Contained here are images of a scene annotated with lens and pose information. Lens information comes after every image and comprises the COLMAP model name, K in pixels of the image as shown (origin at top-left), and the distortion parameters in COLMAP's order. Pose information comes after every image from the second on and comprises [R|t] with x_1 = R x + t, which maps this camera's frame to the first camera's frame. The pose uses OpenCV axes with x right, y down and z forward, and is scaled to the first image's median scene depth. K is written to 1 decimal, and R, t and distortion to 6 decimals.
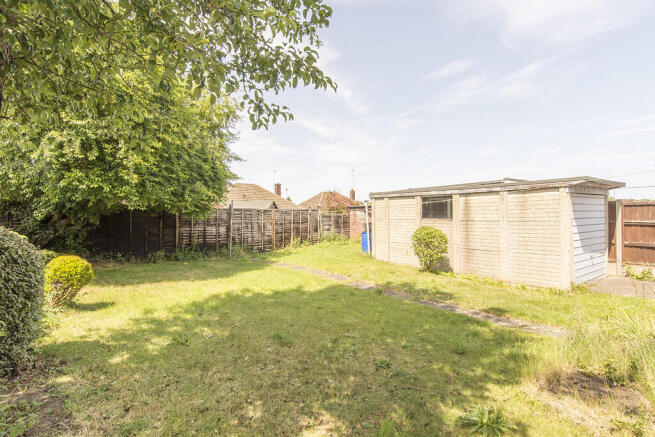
lens RADIAL K [[337.9, 0, 326.2], [0, 337.9, 215.6], [0, 0, 1]] dist [0.000244, -0.001160]
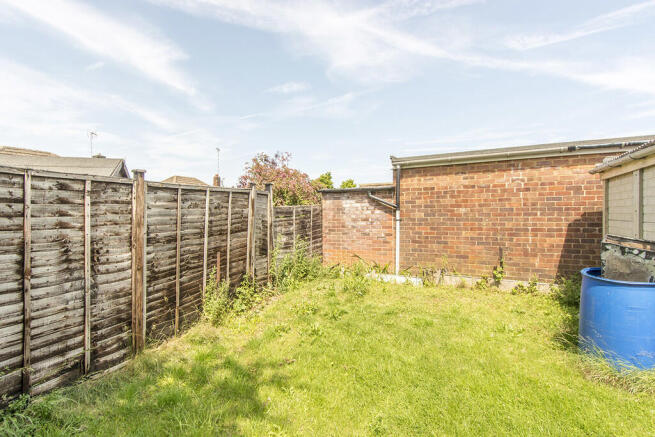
lens RADIAL K [[309.9, 0, 329.8], [0, 309.9, 200.6], [0, 0, 1]] dist [-0.073400, 0.000195]
pose [[0.873972, 0.020360, 0.485550, -0.143341], [-0.000928, 0.999190, -0.040229, 0.003672], [-0.485976, 0.034709, 0.873283, 0.753776]]
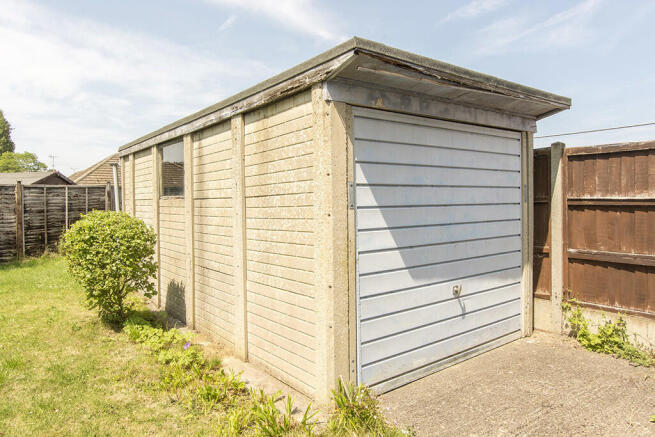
lens RADIAL K [[436.8, 0, 327.5], [0, 436.8, 218.5], [0, 0, 1]] dist [0.001948, 0.002143]
pose [[0.999947, -0.004157, 0.009421, 0.343092], [0.003833, 0.999409, 0.034151, 0.013434], [-0.009557, -0.034114, 0.999372, 0.283505]]
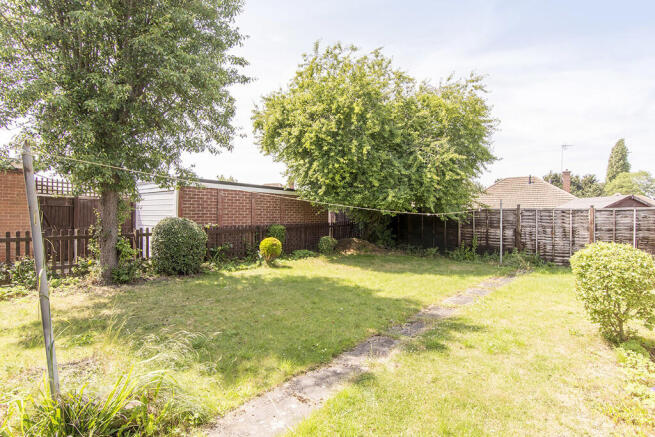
lens RADIAL K [[337.9, 0, 326.2], [0, 337.9, 215.6], [0, 0, 1]] dist [0.000244, -0.001160]
pose [[0.223735, 0.005624, -0.974634, 0.411403], [-0.004523, 0.999979, 0.004732, -0.005341], [0.974639, 0.003349, 0.223756, 0.304750]]
